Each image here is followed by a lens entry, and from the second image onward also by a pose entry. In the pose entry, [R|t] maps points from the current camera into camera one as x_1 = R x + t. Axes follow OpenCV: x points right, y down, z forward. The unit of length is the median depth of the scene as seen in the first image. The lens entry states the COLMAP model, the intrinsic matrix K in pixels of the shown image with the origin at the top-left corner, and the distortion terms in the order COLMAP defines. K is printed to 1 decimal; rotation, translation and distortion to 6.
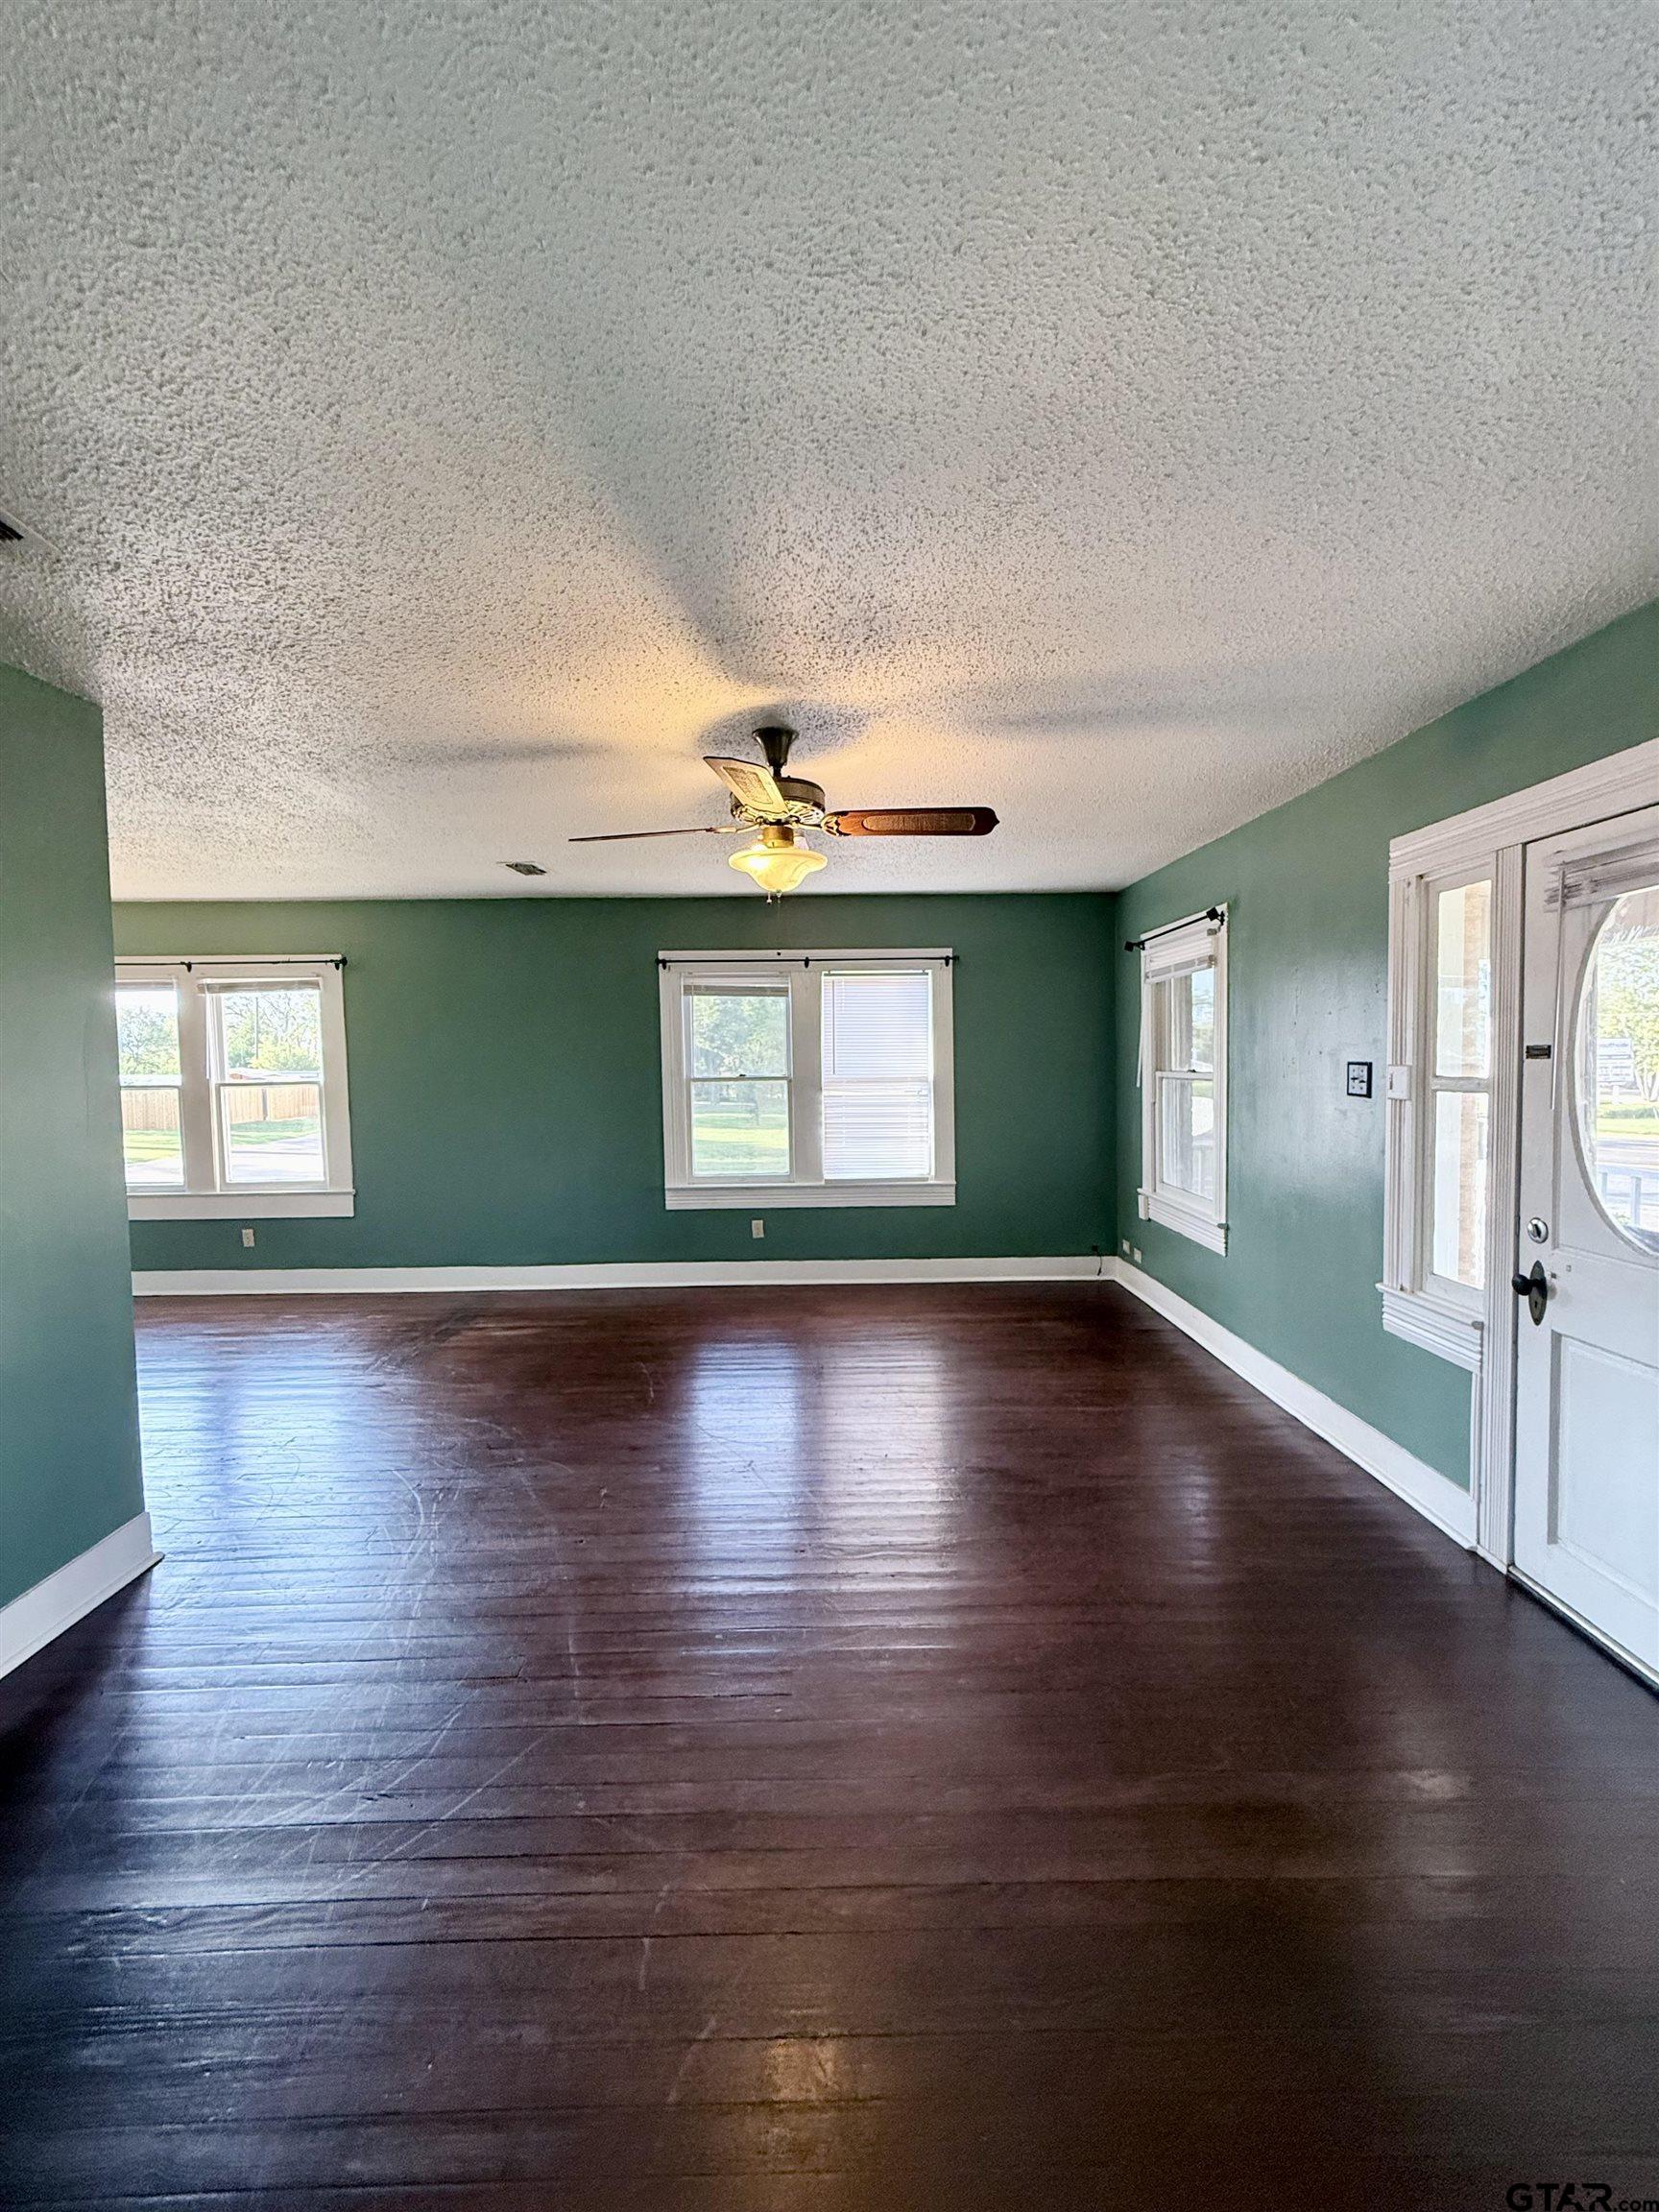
lens RADIAL K [[896.4, 0, 837.2], [0, 896.4, 1091.6], [0, 0, 1]] dist [-0.000158, 0.000064]
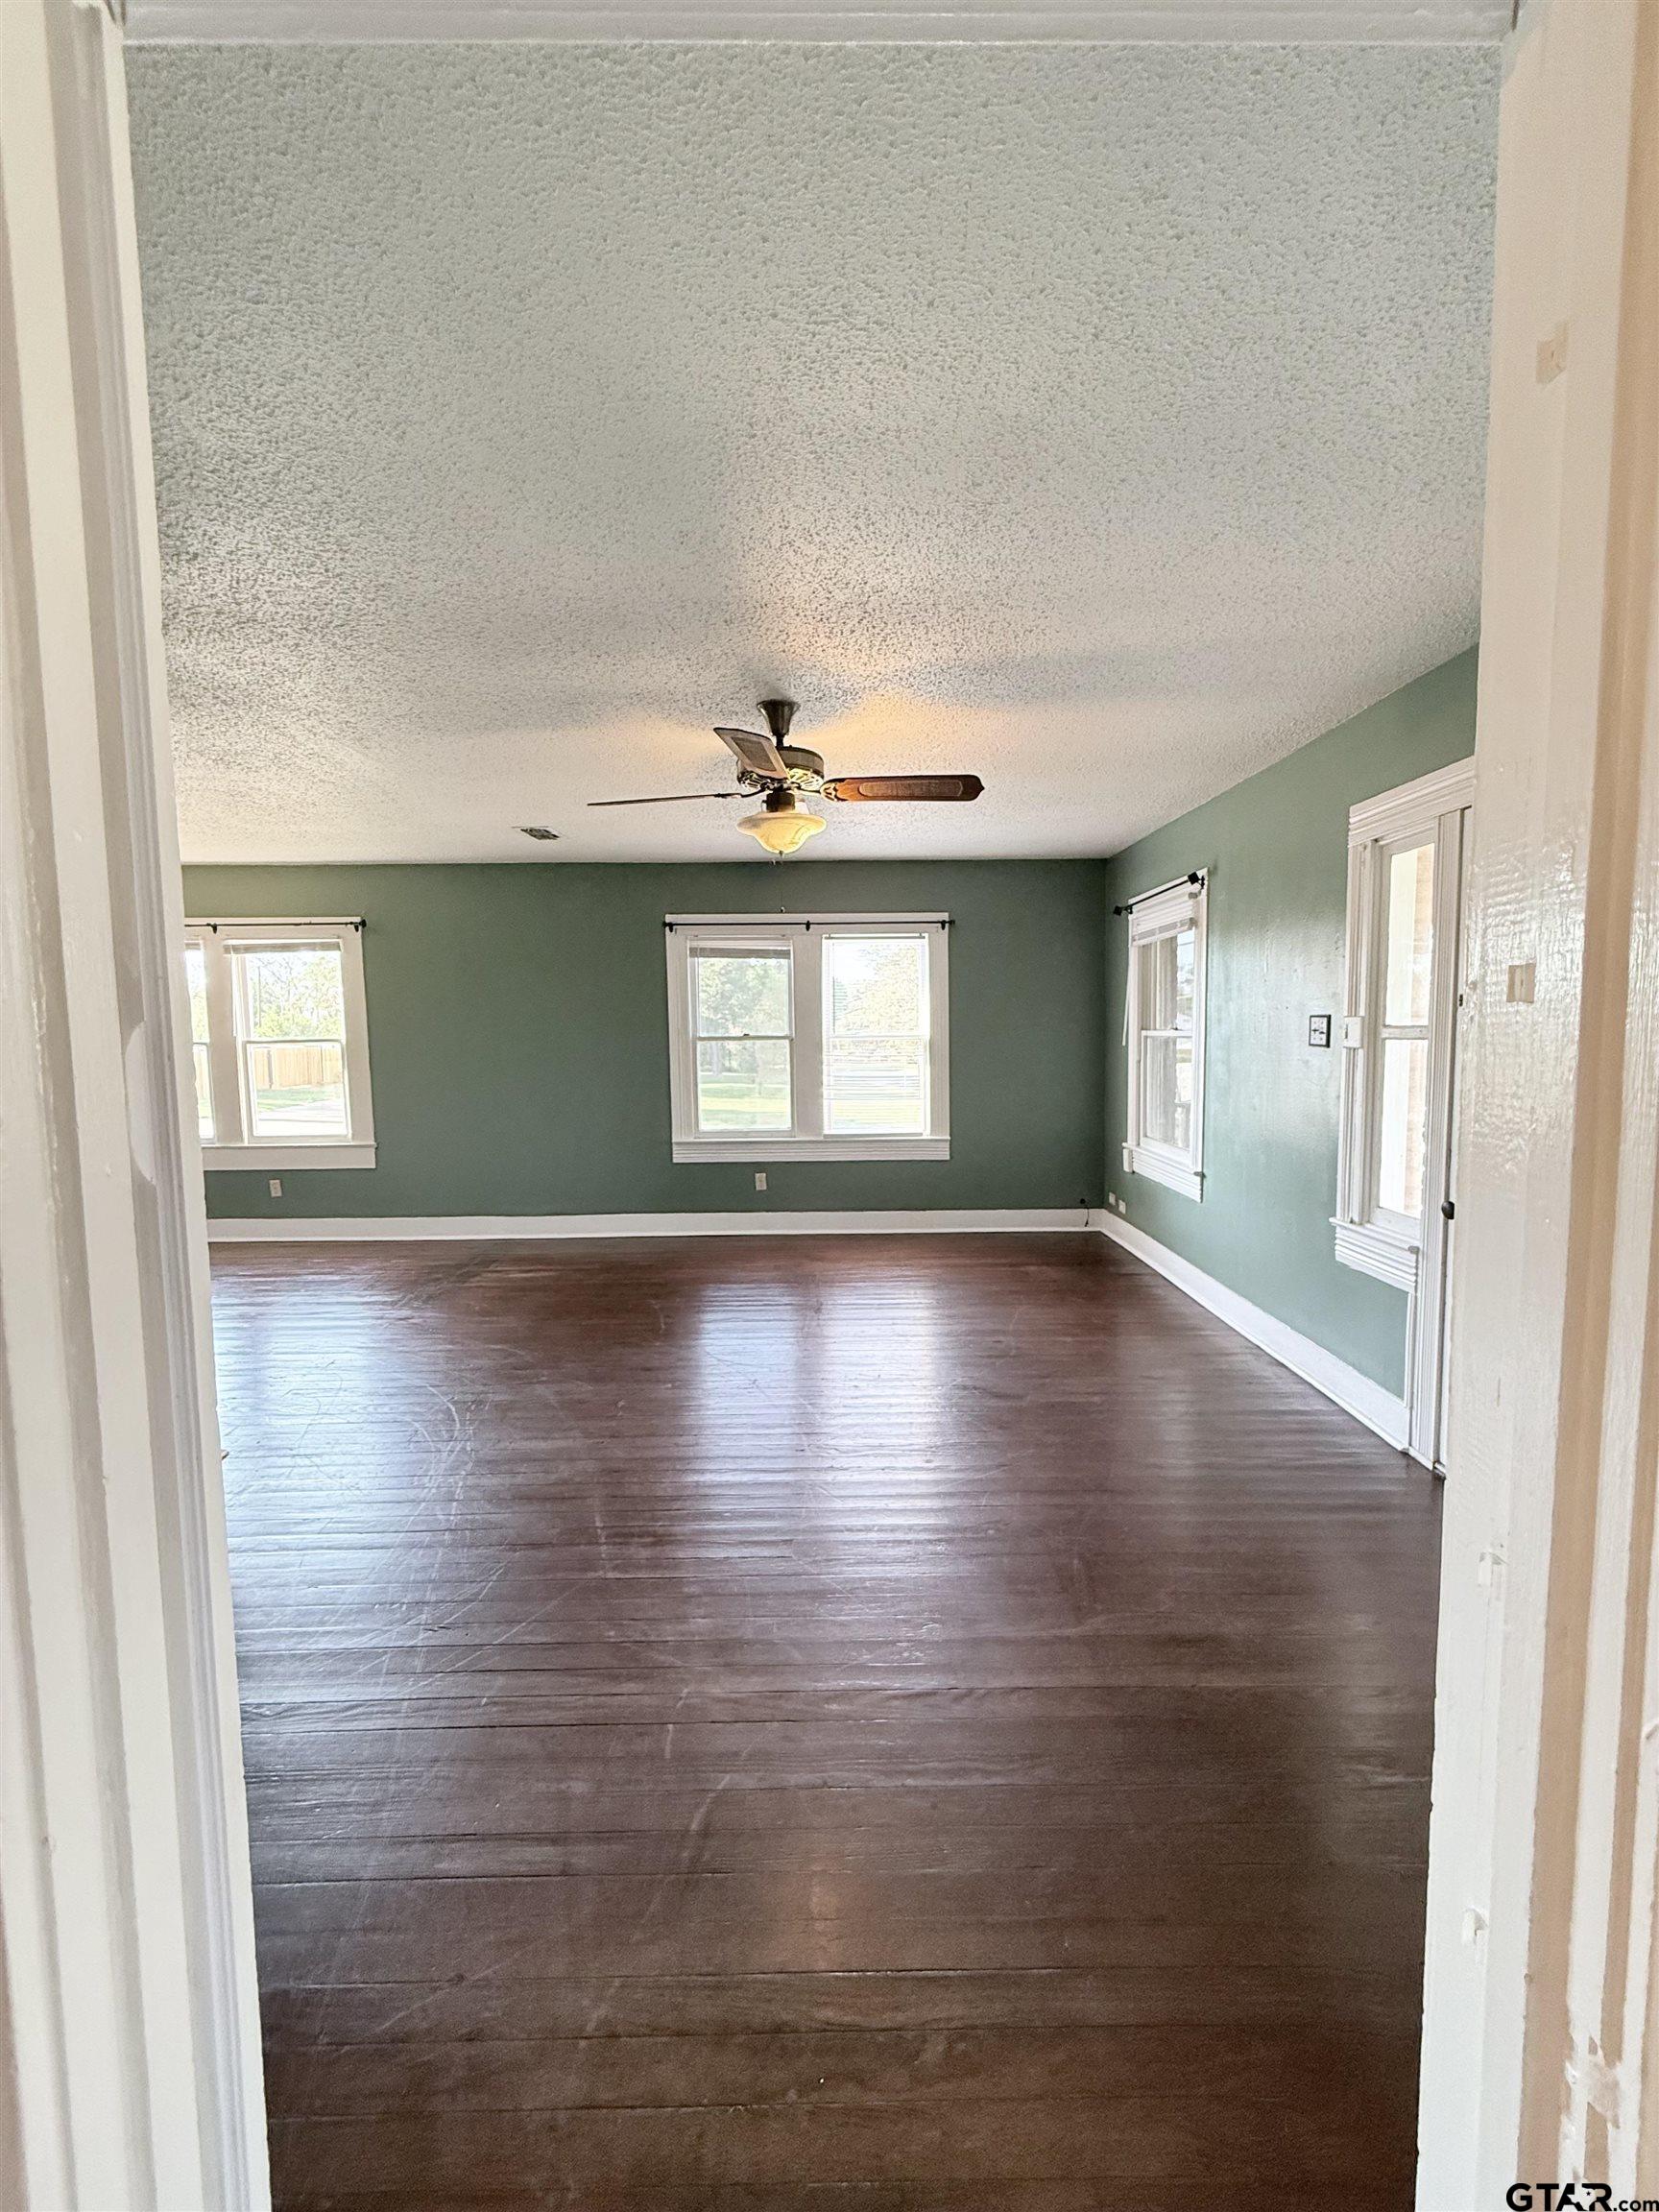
lens RADIAL K [[896.4, 0, 837.2], [0, 896.4, 1091.6], [0, 0, 1]] dist [-0.000158, 0.000064]
pose [[0.999993, 0.003083, -0.002199, 0.007703], [-0.003011, 0.999491, 0.031754, 0.041114], [0.002296, -0.031748, 0.999493, -0.123371]]
